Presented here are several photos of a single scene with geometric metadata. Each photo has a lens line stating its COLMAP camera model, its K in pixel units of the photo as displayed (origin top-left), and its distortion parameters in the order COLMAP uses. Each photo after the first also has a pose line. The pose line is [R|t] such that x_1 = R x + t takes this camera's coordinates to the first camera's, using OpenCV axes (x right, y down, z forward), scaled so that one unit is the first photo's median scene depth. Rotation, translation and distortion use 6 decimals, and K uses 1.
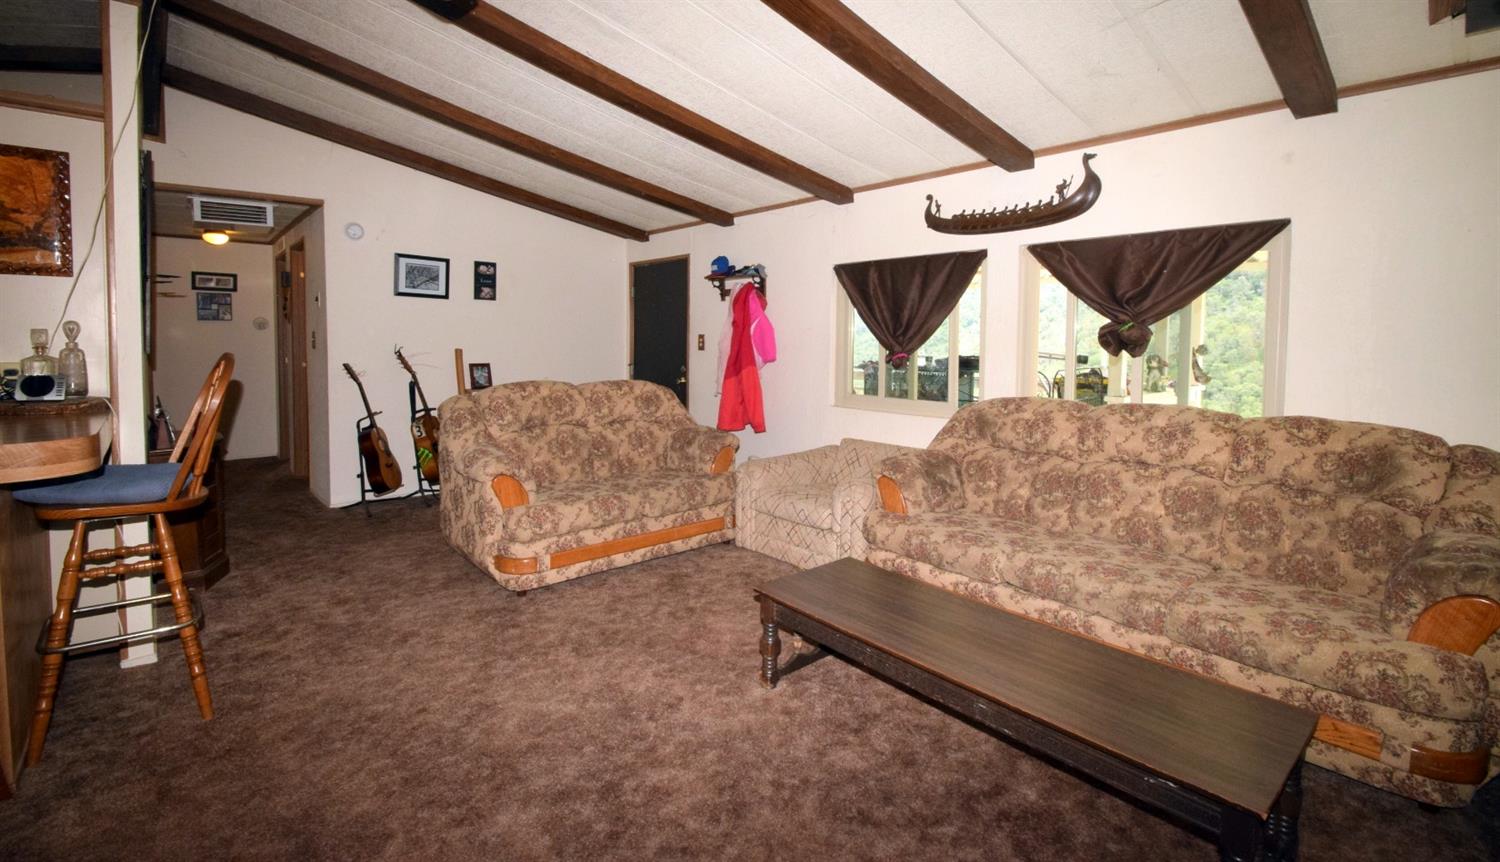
lens RADIAL K [[660.7, 0, 754.7], [0, 660.7, 368.2], [0, 0, 1]] dist [-0.000124, -0.005100]
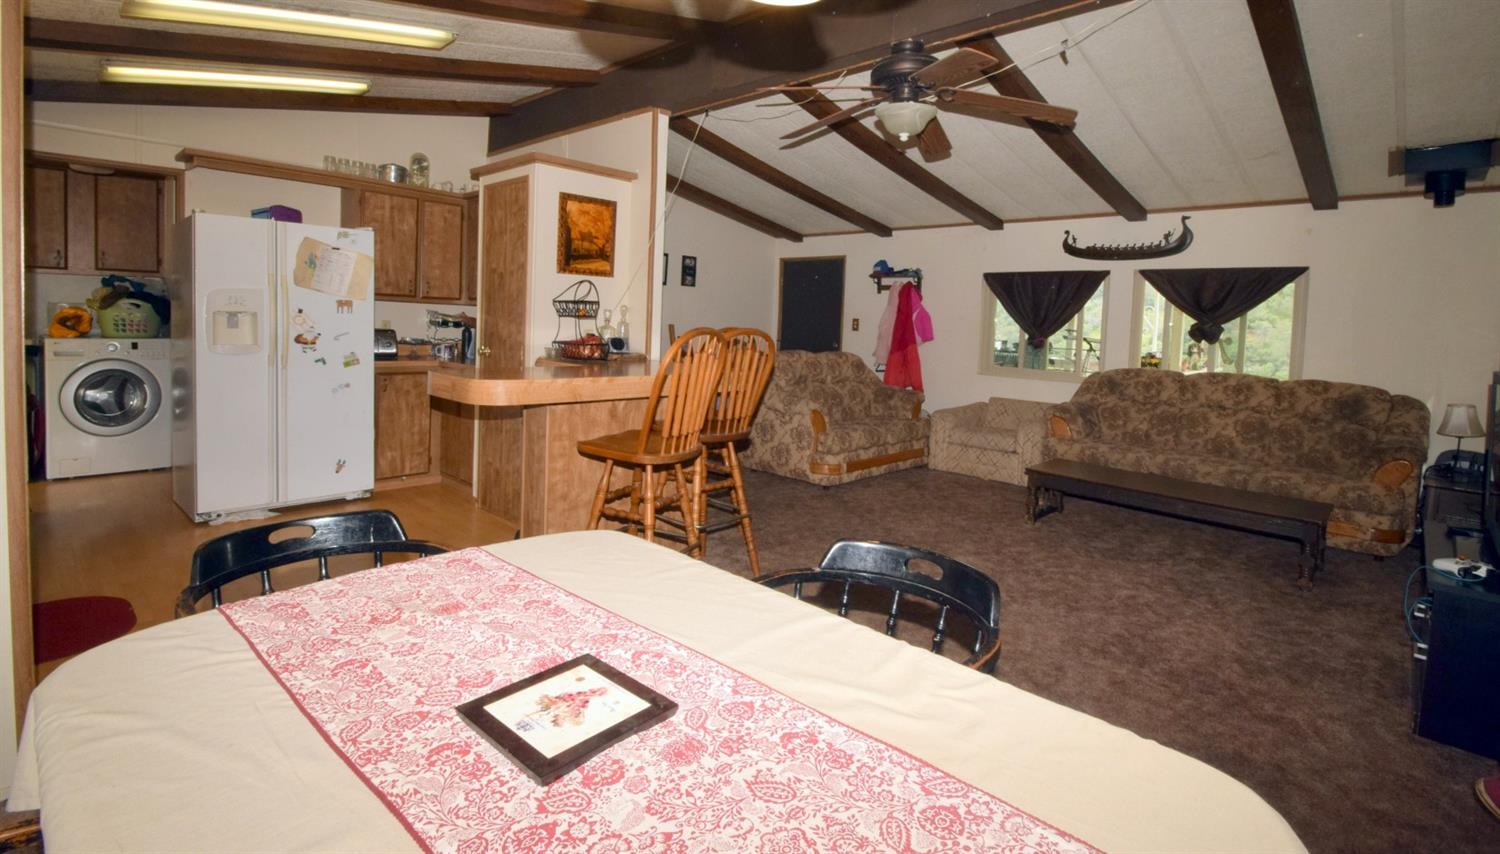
lens RADIAL K [[701.7, 0, 768.1], [0, 701.7, 352.3], [0, 0, 1]] dist [0.000634, -0.000434]
pose [[0.995928, 0.025237, 0.086549, -0.639287], [-0.025699, 0.999661, 0.004227, 0.022841], [-0.086413, -0.006434, 0.996239, -0.605312]]
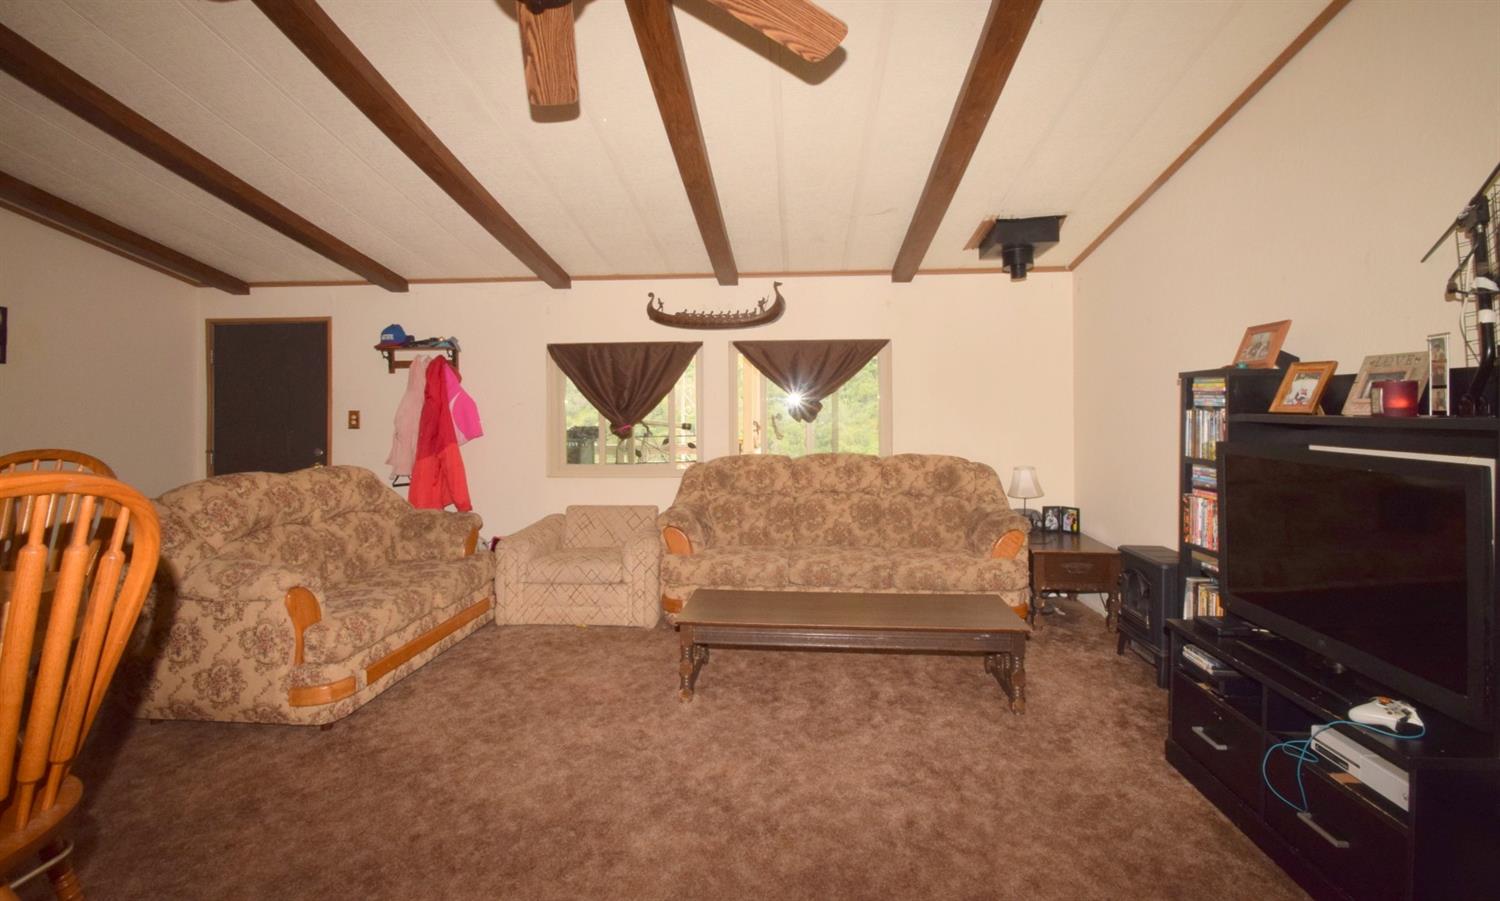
lens RADIAL K [[675.4, 0, 756.1], [0, 675.4, 407.4], [0, 0, 1]] dist [0.000278, -0.000445]
pose [[0.715928, -0.010741, 0.698091, -0.559460], [0.043214, 0.998646, -0.028953, -0.011818], [-0.696835, 0.050895, 0.715423, -0.004236]]
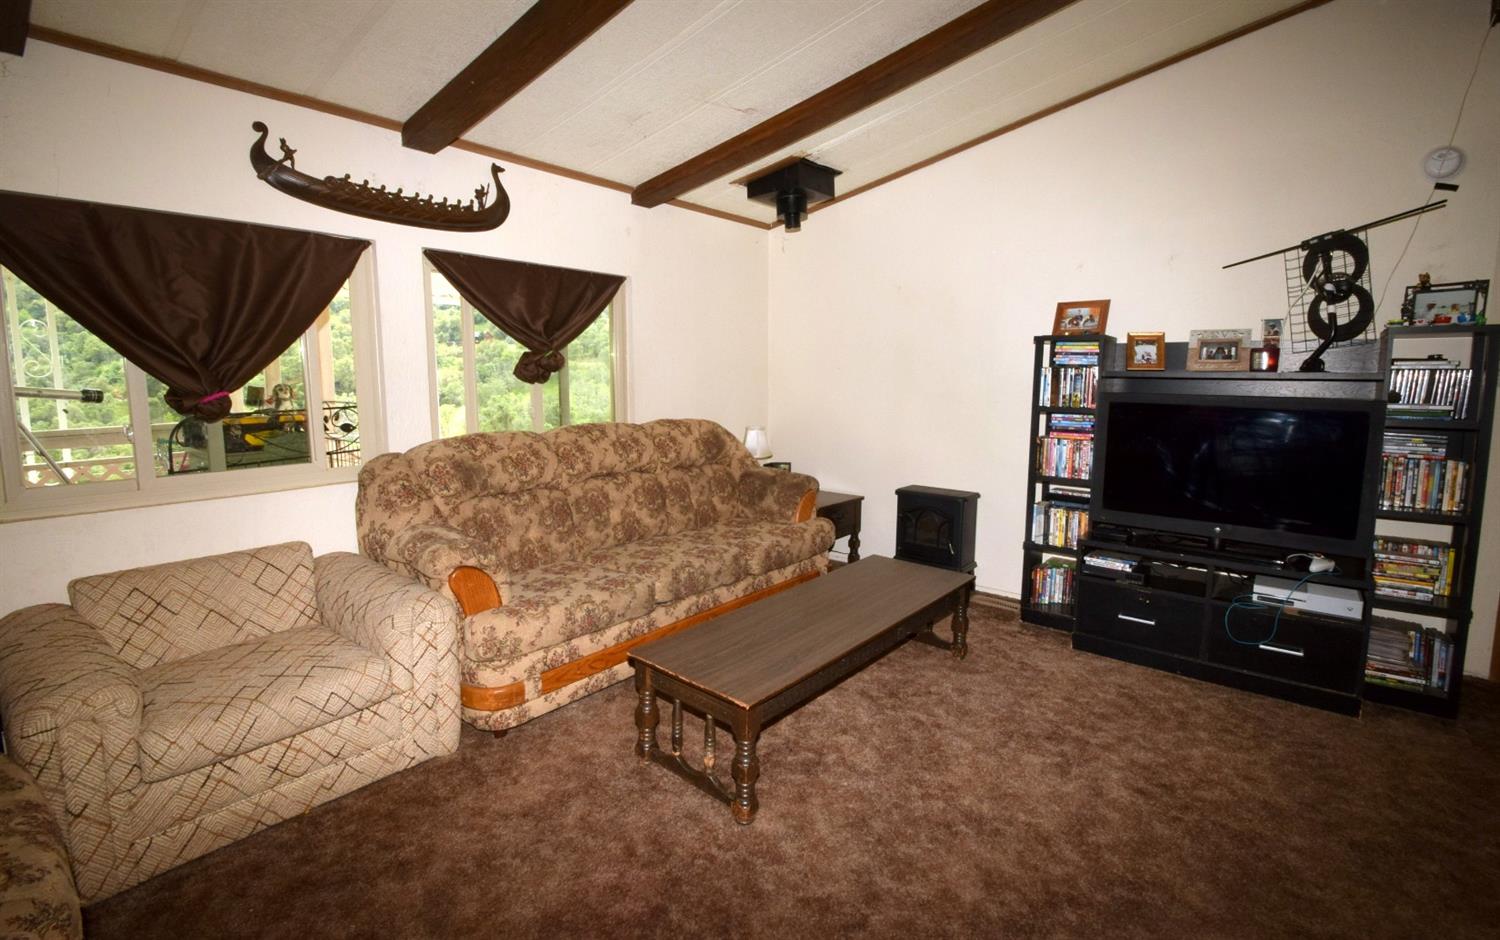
lens RADIAL K [[657.4, 0, 757.9], [0, 657.4, 448.4], [0, 0, 1]] dist [0.000744, -0.011623]
pose [[-0.151360, -0.120632, 0.981090, -0.508553], [0.040494, 0.990935, 0.128090, -0.033633], [-0.987649, 0.059116, -0.145103, 0.801085]]
